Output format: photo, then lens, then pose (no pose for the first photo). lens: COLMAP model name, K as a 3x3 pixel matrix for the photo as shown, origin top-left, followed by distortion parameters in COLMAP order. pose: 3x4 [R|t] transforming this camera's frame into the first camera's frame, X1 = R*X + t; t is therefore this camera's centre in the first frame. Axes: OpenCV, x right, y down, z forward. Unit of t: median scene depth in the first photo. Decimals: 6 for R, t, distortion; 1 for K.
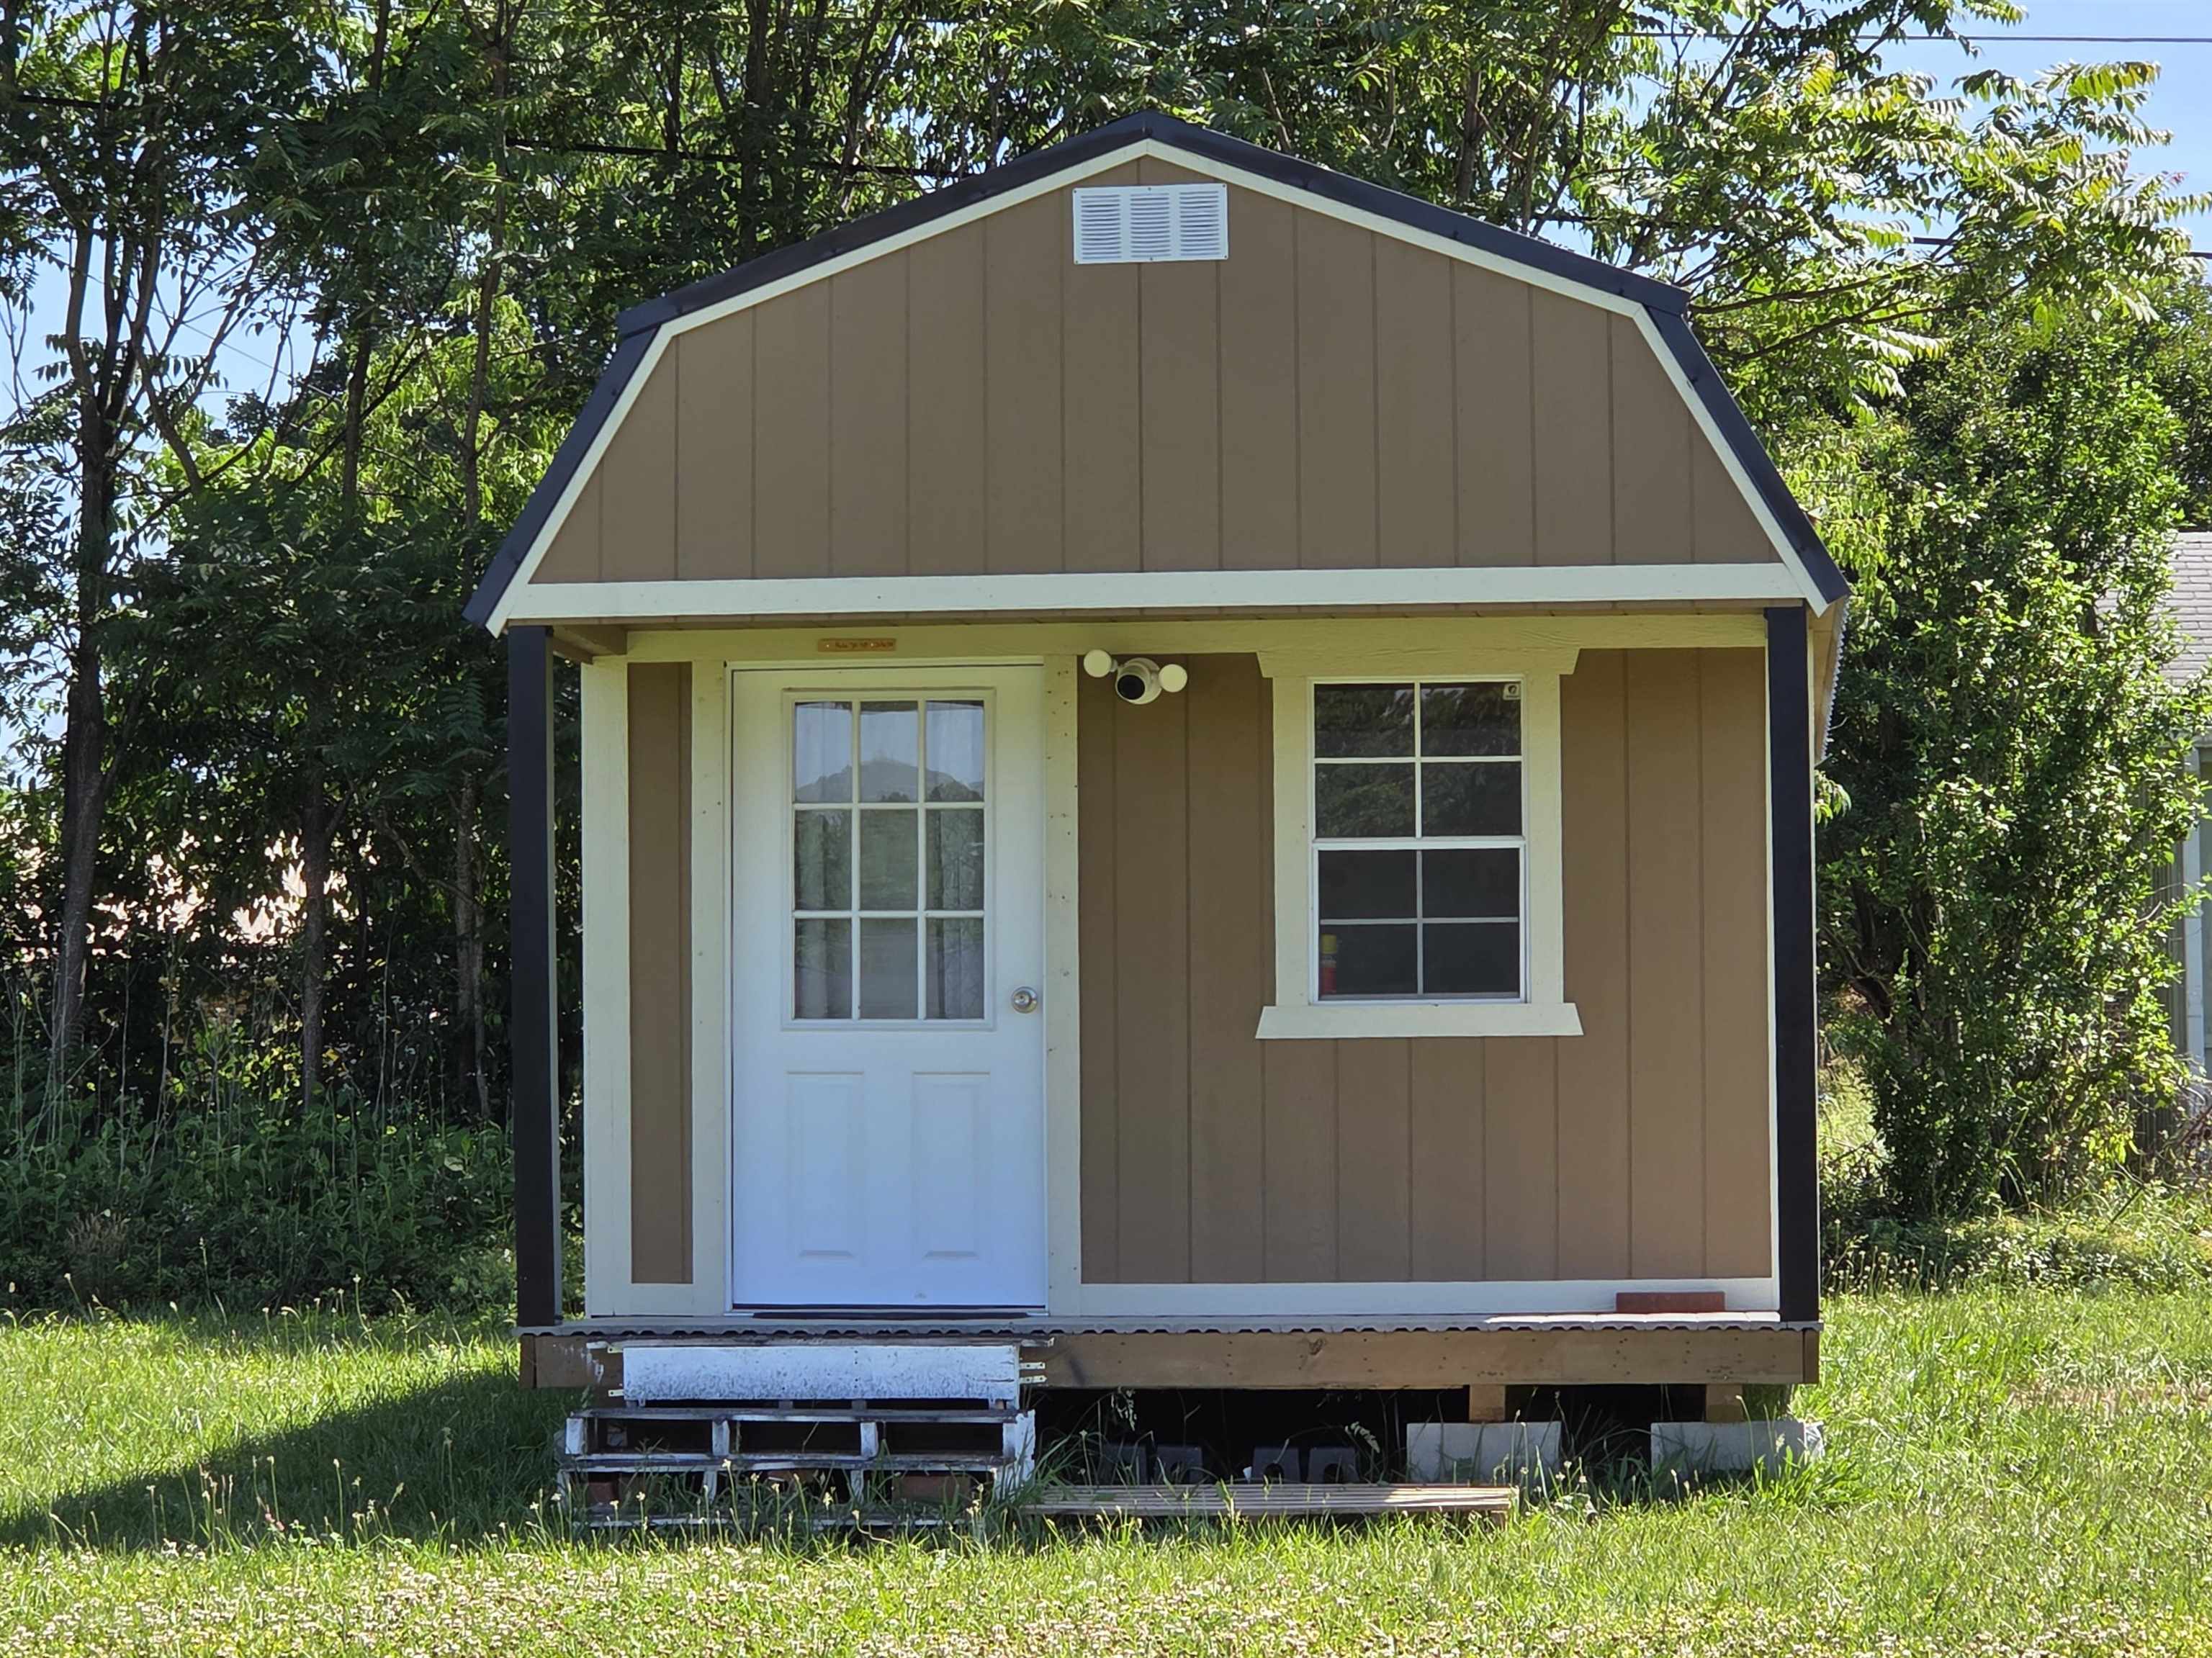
lens RADIAL K [[6148.6, 0, 1106.0], [0, 6148.6, 829.0], [0, 0, 1]] dist [-0.090352, -0.292122]
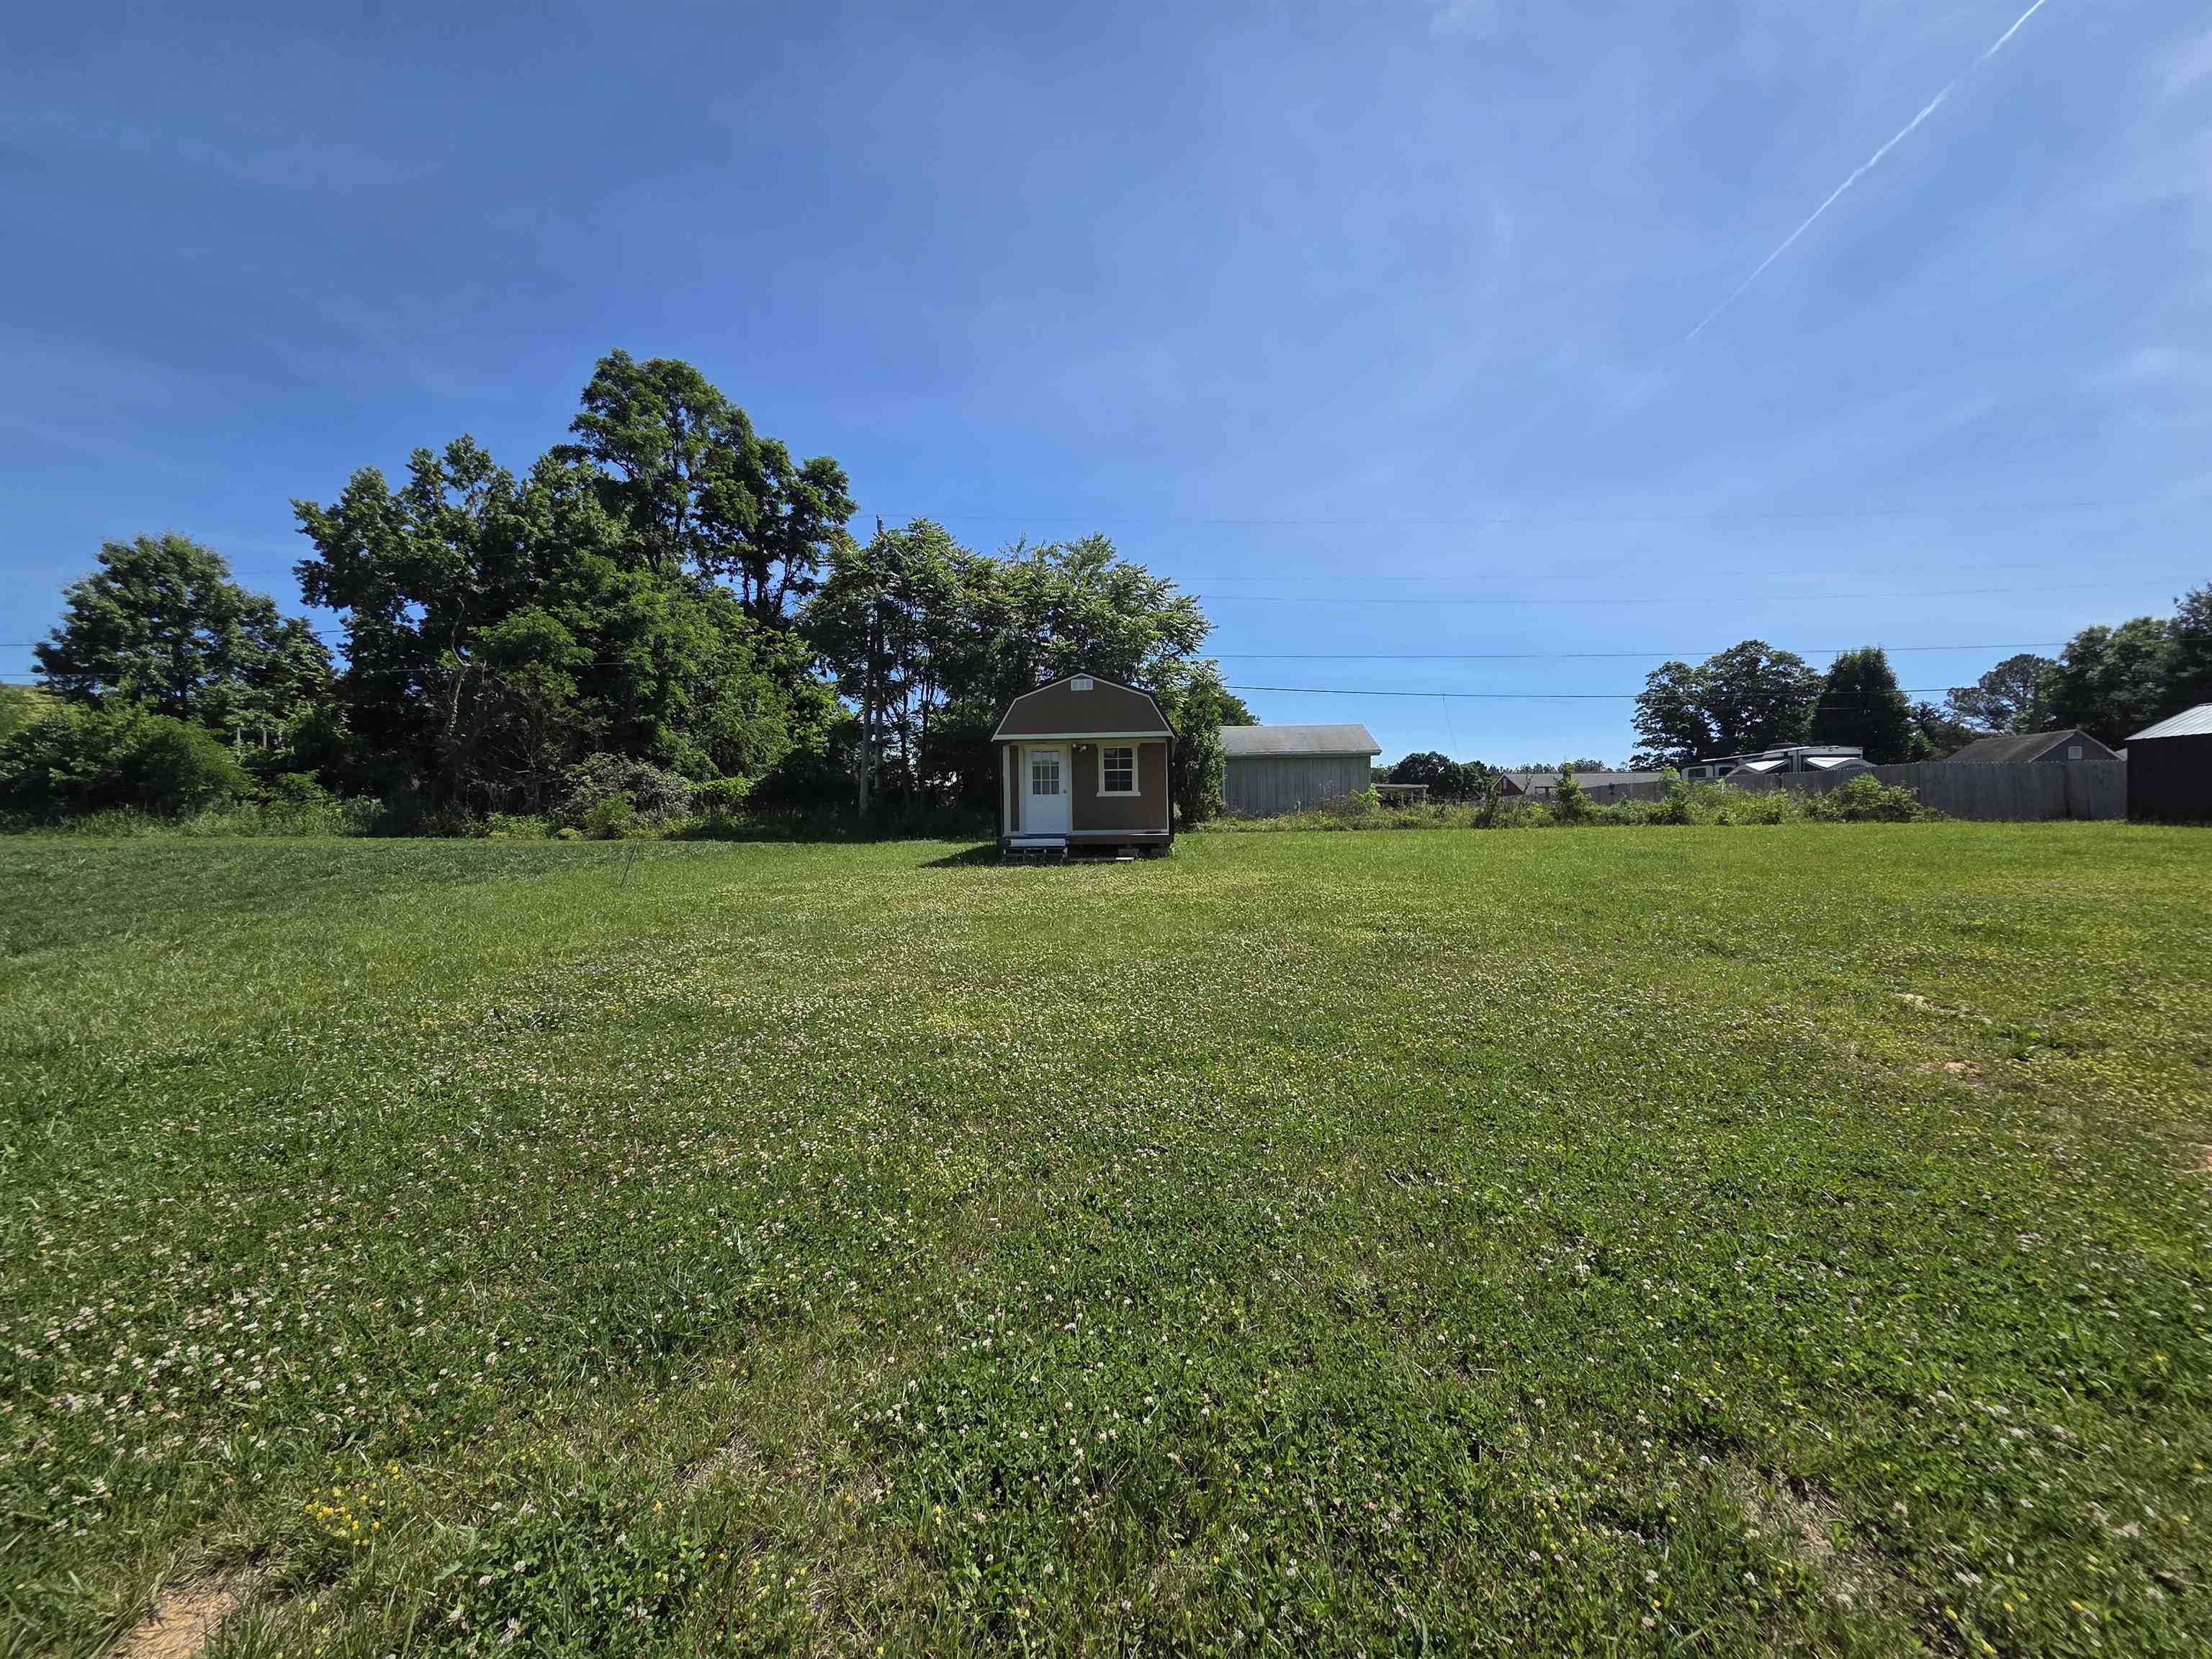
lens RADIAL K [[900.9, 0, 1097.4], [0, 900.9, 827.0], [0, 0, 1]] dist [0.001188, 0.000330]
pose [[0.999268, -0.009973, 0.036925, -0.012483], [0.007630, 0.997981, 0.063061, 0.001844], [-0.037479, -0.062733, 0.997326, -0.060096]]
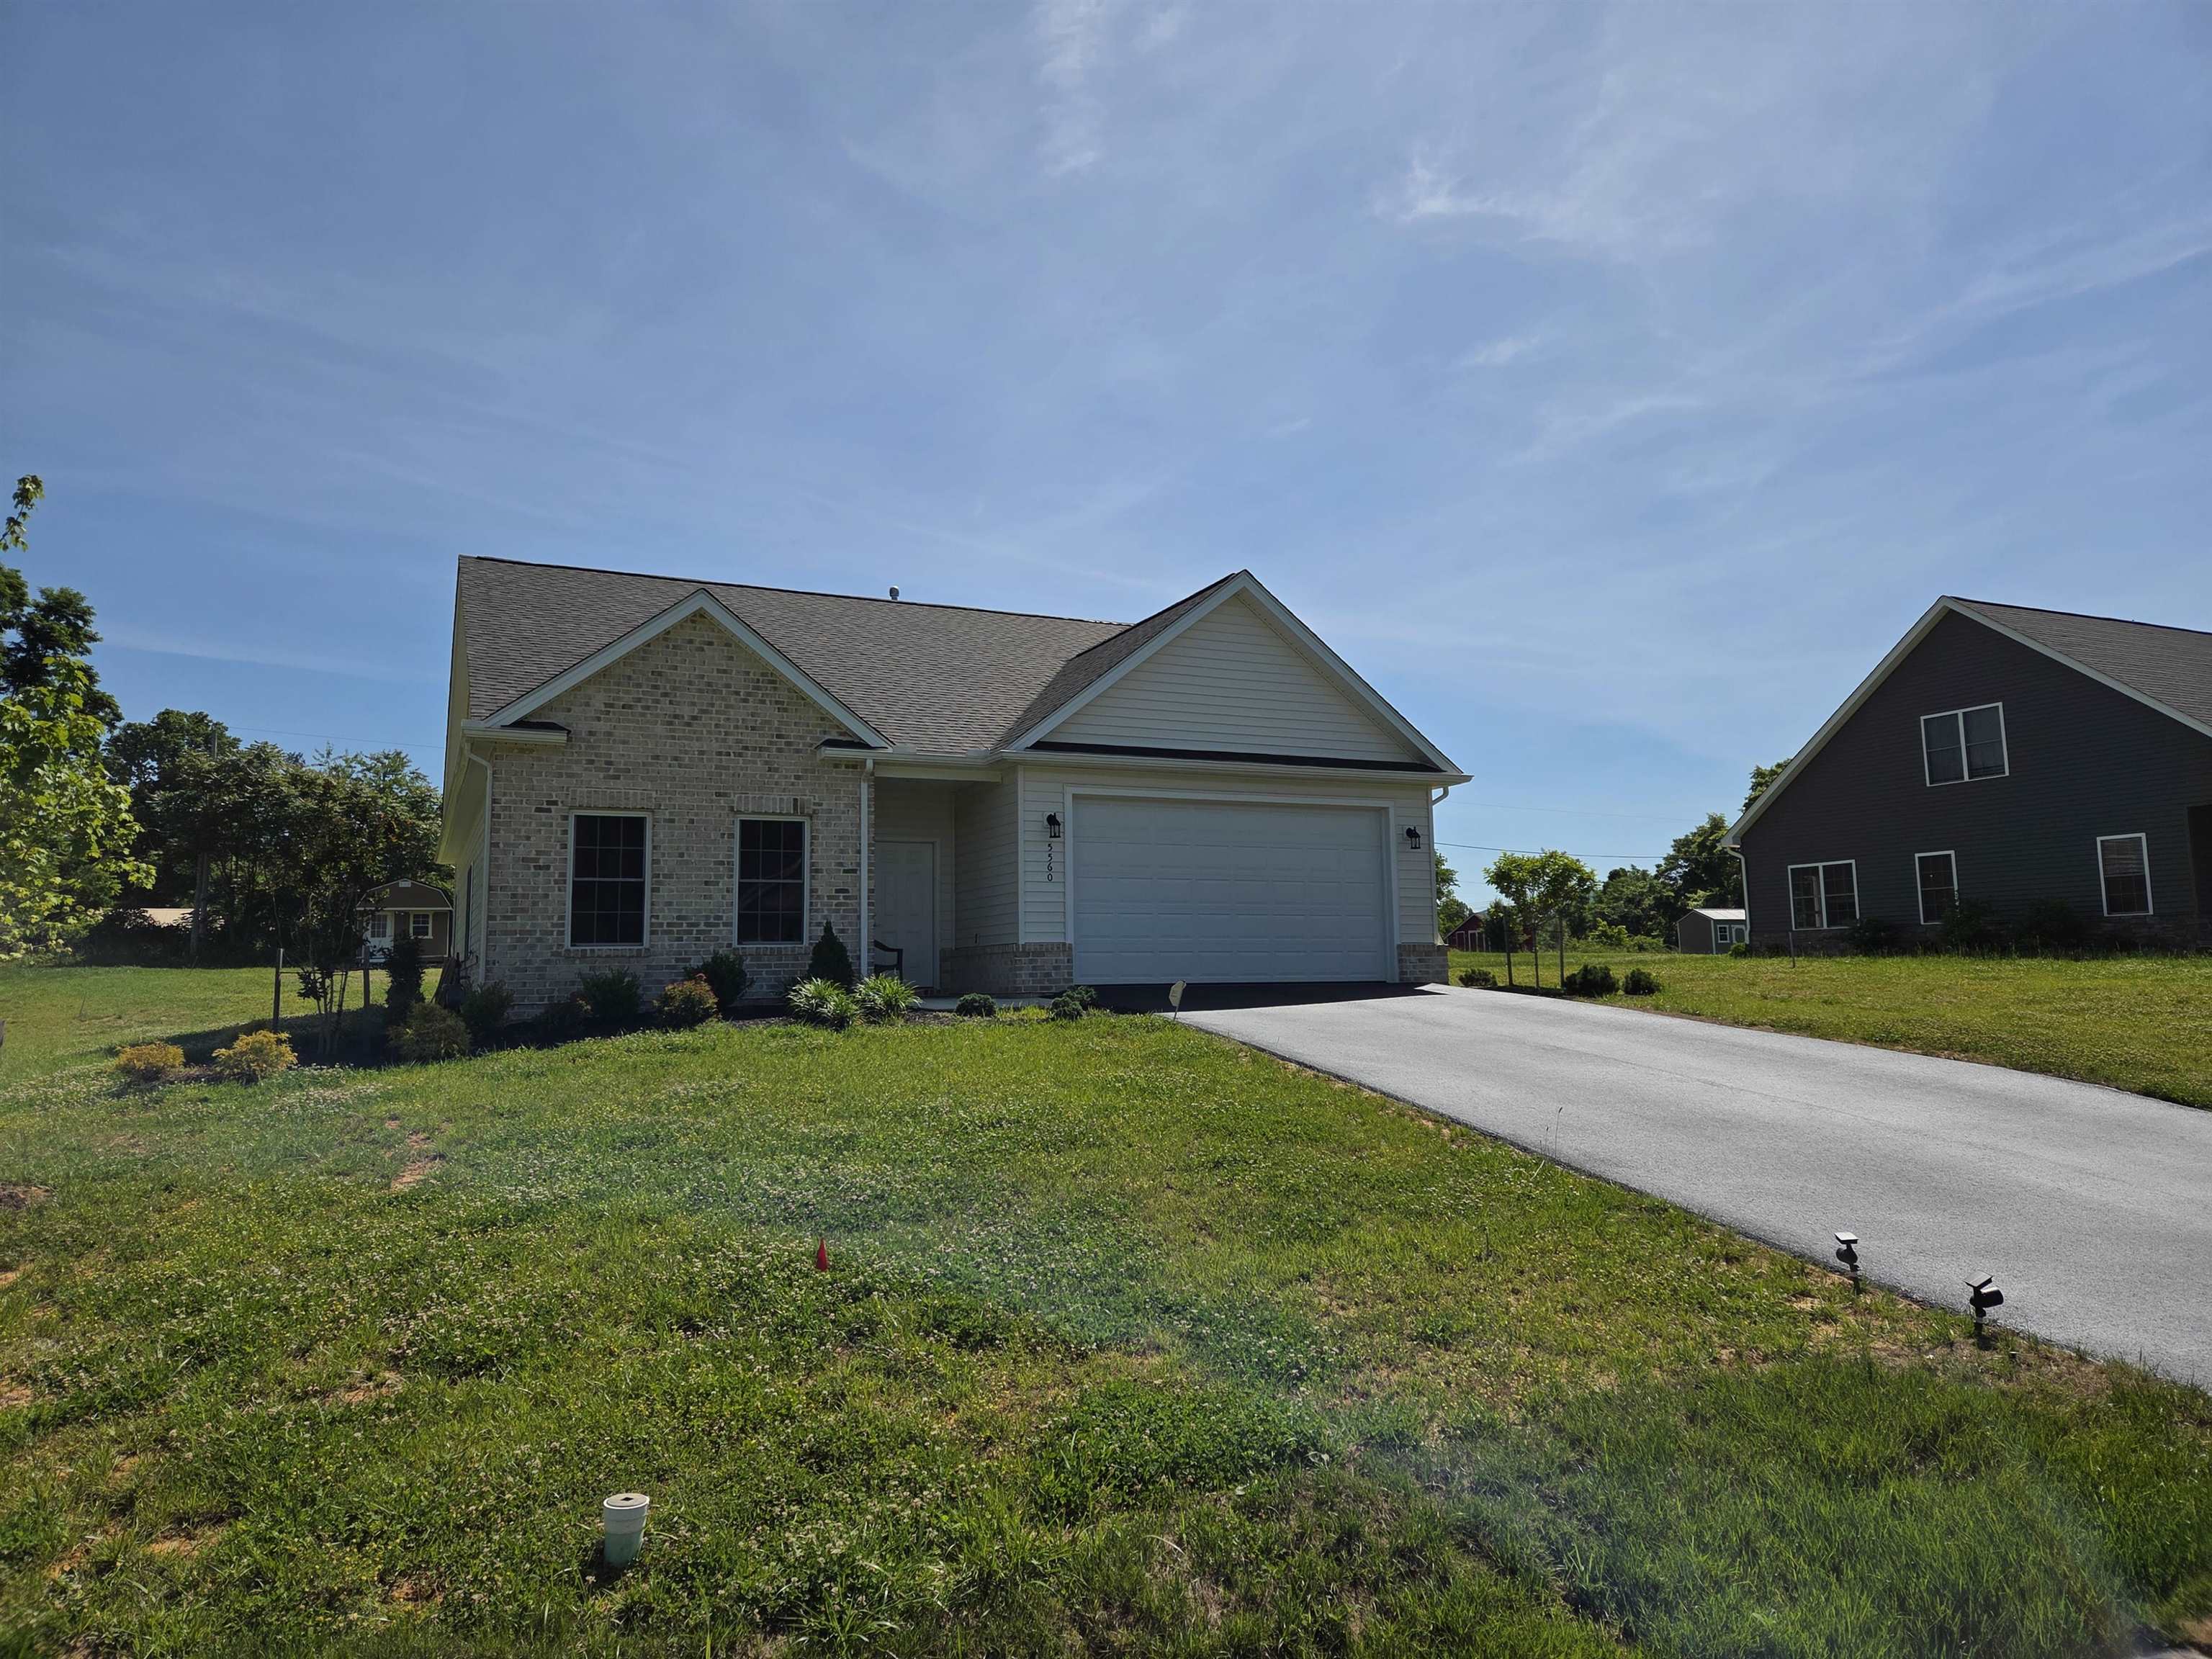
lens RADIAL K [[1498.9, 0, 1093.3], [0, 1498.9, 807.8], [0, 0, 1]] dist [0.088794, -0.088388]
pose [[0.860433, 0.045803, 0.507501, -0.351103], [-0.017208, 0.997996, -0.060896, -0.067829], [-0.509273, 0.043663, 0.859497, -2.458815]]
